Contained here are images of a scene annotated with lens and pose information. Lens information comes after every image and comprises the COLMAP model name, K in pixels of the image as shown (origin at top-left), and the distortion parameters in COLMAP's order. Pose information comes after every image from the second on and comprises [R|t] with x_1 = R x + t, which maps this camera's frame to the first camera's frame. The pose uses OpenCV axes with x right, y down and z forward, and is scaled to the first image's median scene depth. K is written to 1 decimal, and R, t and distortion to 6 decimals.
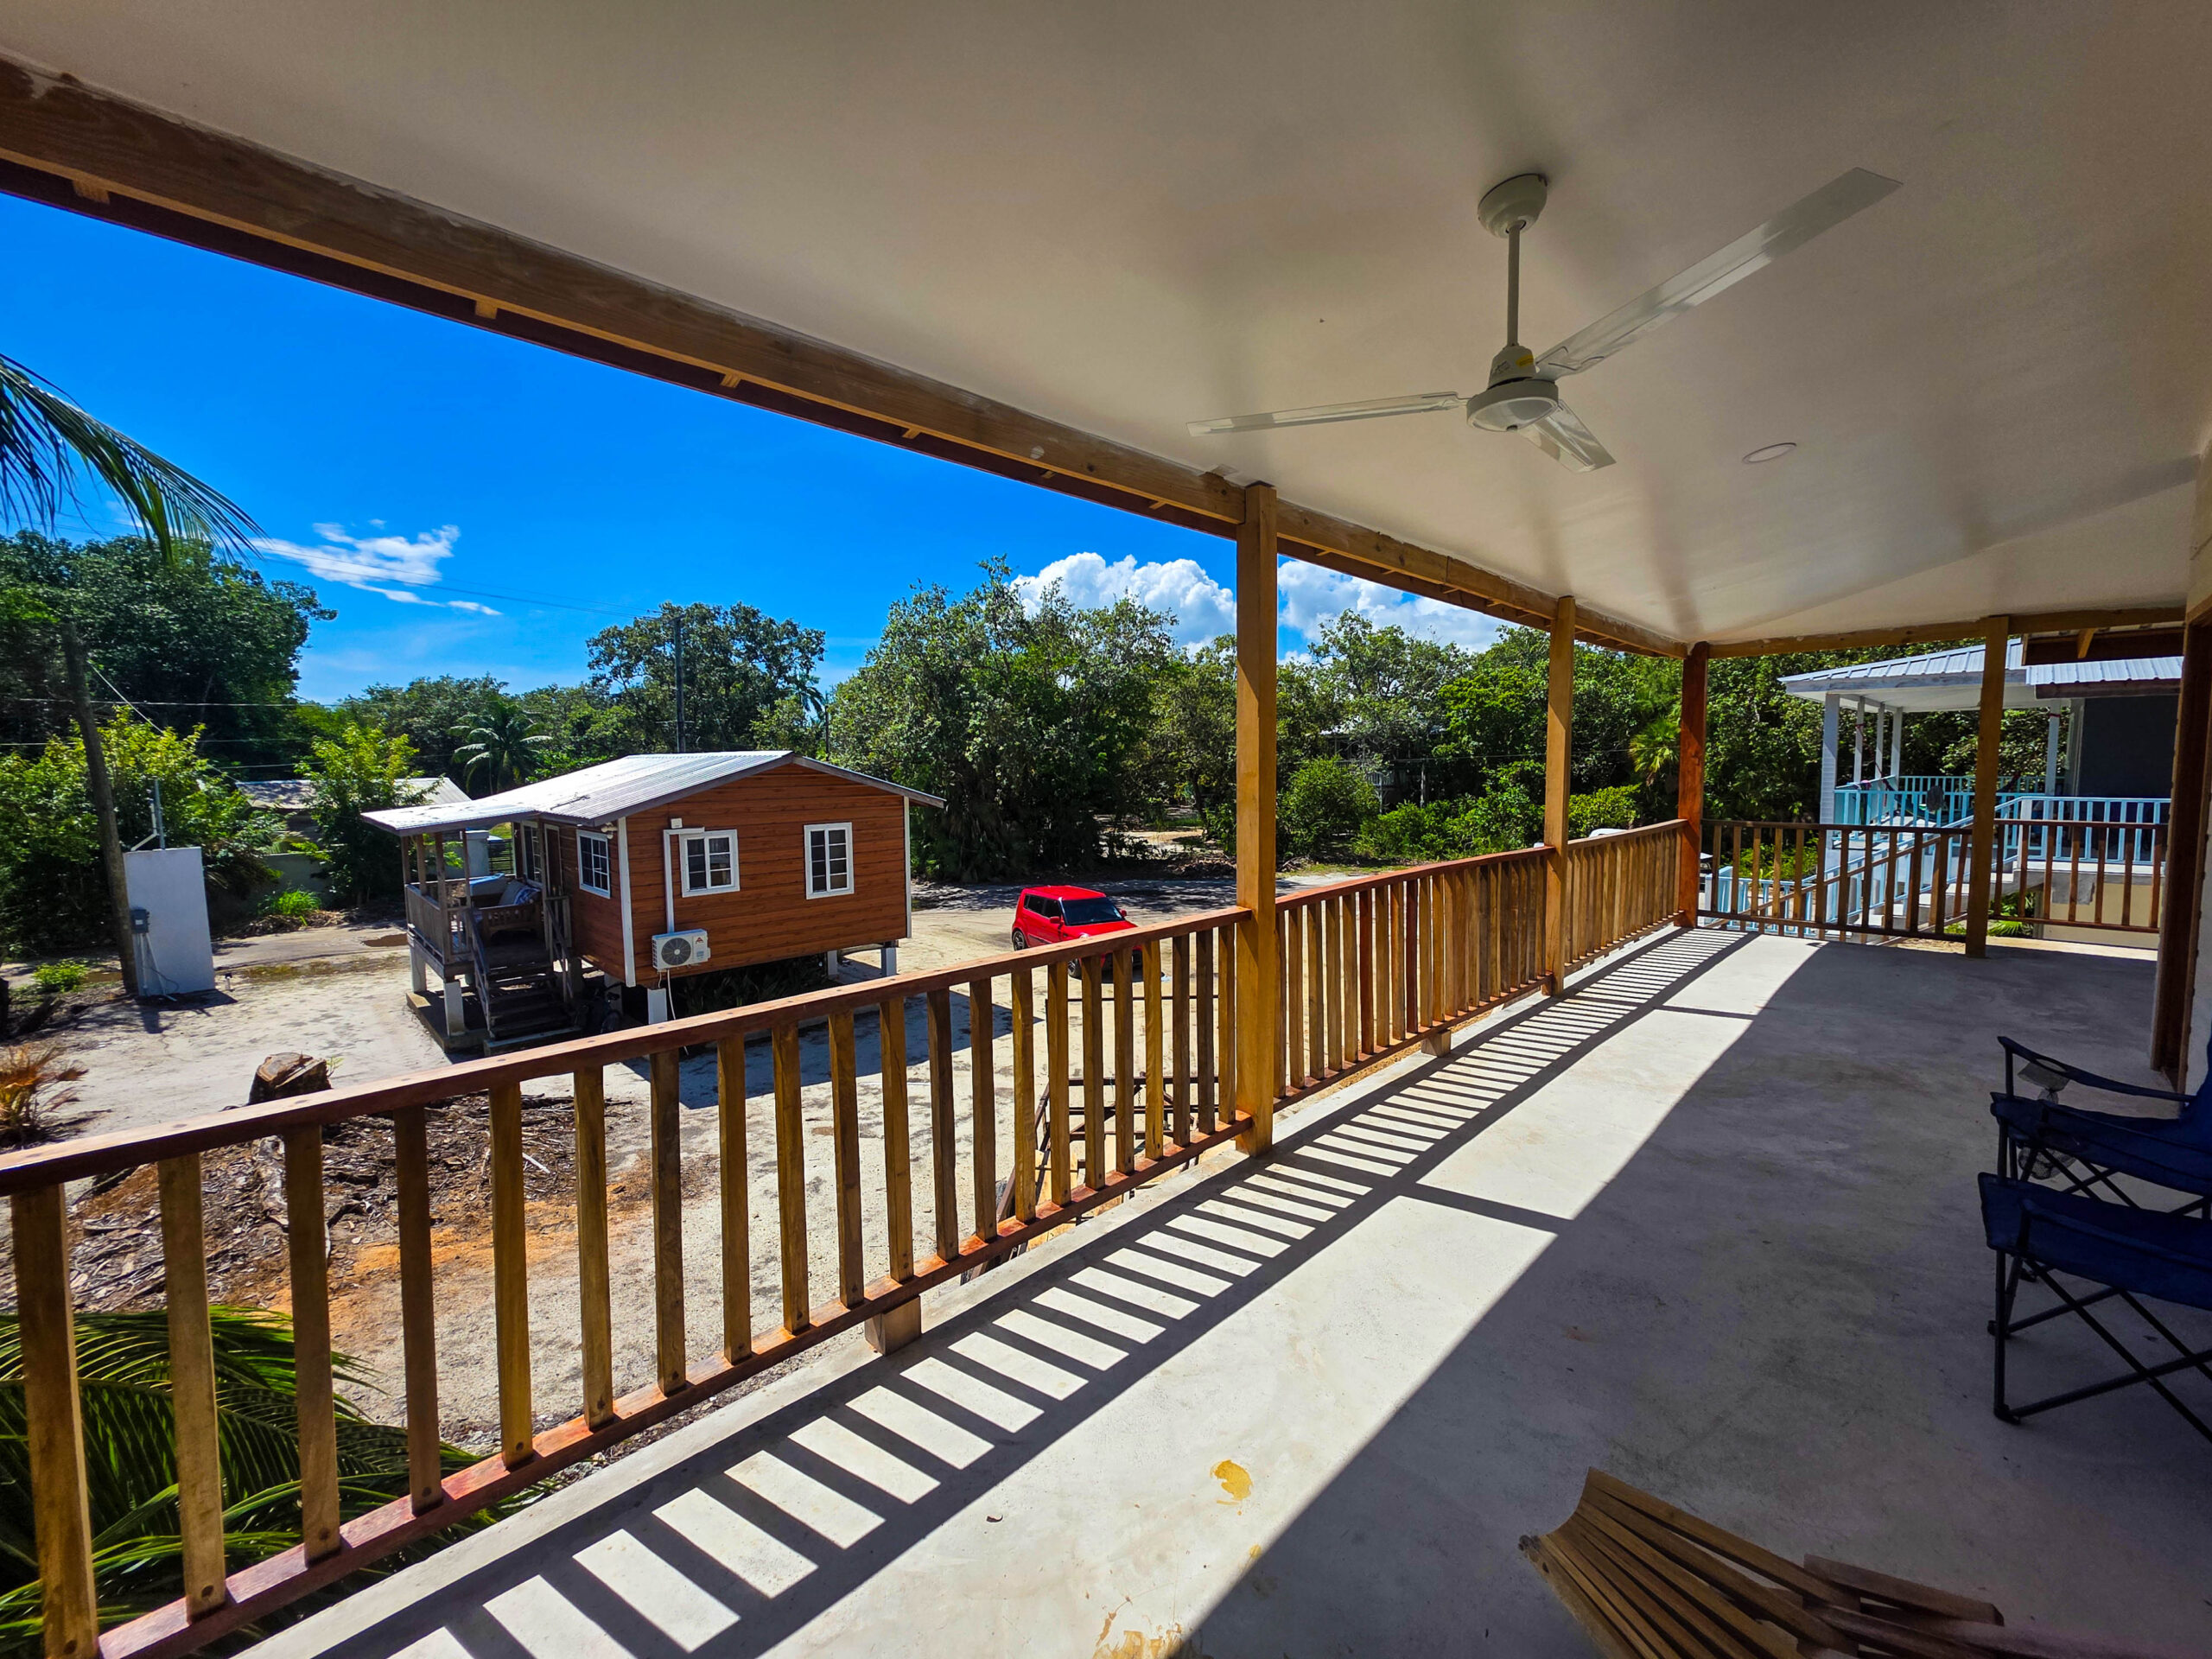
lens RADIAL K [[893.5, 0, 1072.3], [0, 893.5, 844.1], [0, 0, 1]] dist [-0.000194, 0.000357]
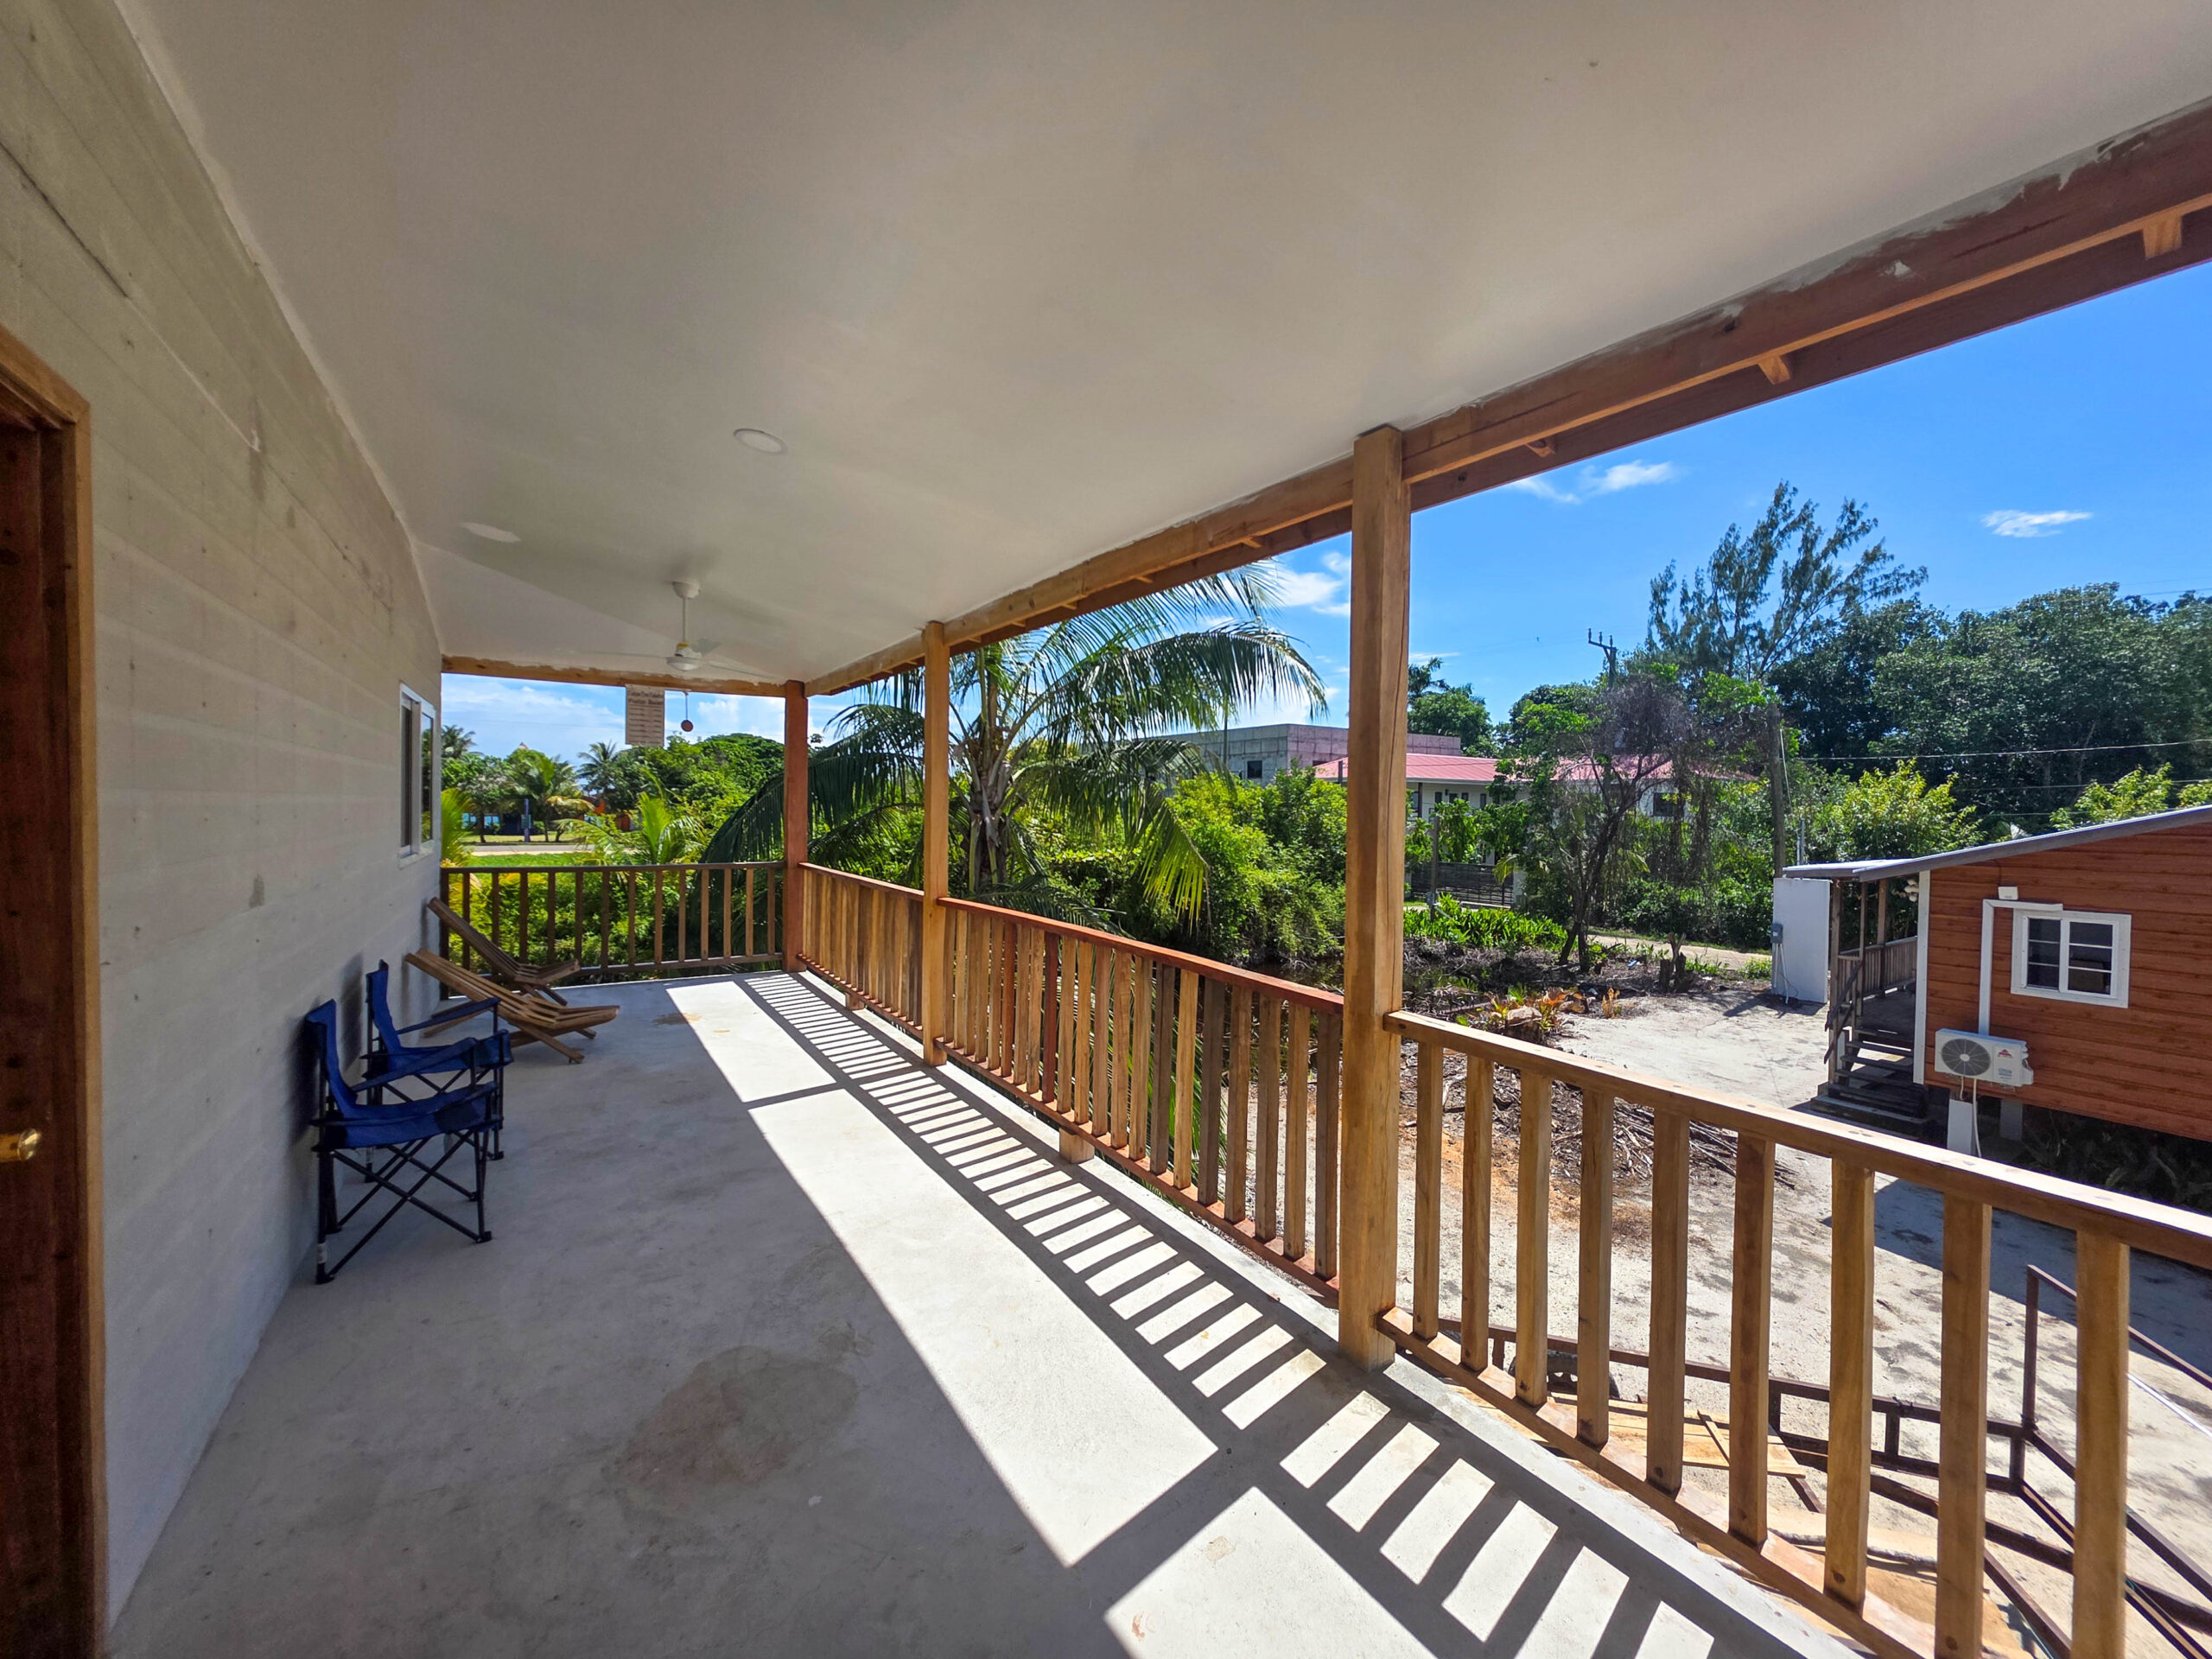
lens RADIAL K [[893.5, 0, 1110.9], [0, 893.5, 826.9], [0, 0, 1]] dist [-0.000194, 0.000357]
pose [[-0.195023, 0.027853, -0.980403, 1.538401], [-0.101287, 0.993680, 0.048378, -0.137084], [0.975555, 0.108737, -0.190969, 1.496471]]
